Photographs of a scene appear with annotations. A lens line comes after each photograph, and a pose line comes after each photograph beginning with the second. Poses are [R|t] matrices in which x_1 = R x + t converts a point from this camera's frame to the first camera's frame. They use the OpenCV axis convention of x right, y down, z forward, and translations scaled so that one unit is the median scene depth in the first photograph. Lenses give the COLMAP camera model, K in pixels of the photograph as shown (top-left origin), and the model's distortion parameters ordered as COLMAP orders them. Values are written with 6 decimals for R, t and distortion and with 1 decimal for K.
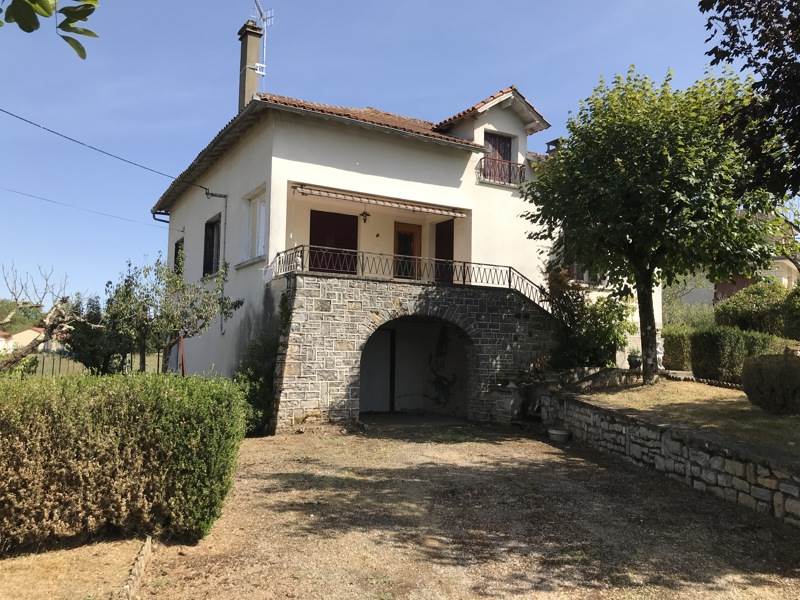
lens RADIAL K [[643.2, 0, 416.2], [0, 643.2, 287.0], [0, 0, 1]] dist [0.036737, -0.040634]
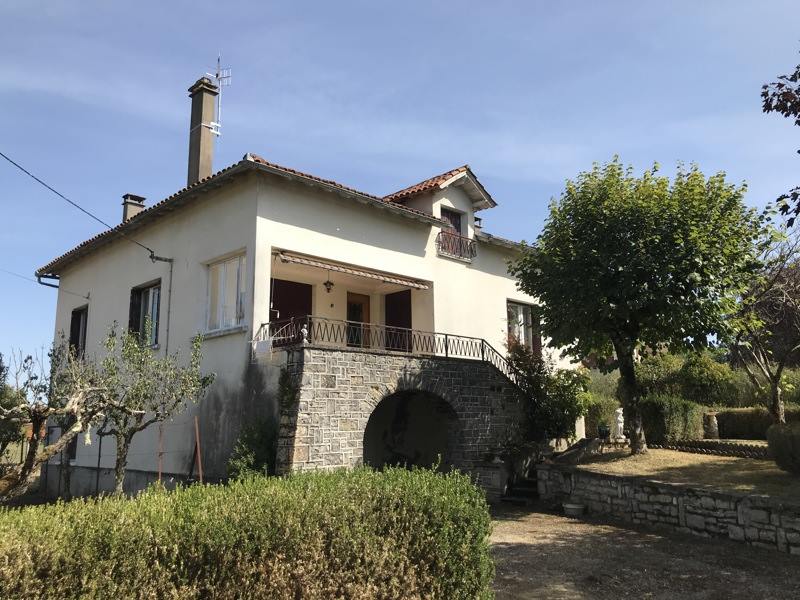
lens RADIAL K [[643.2, 0, 416.2], [0, 643.2, 287.0], [0, 0, 1]] dist [0.036737, -0.040634]
pose [[0.966670, 0.022096, 0.255070, -0.224726], [0.005560, 0.994222, -0.107200, -0.005491], [-0.255965, 0.105046, 0.960962, 0.053276]]
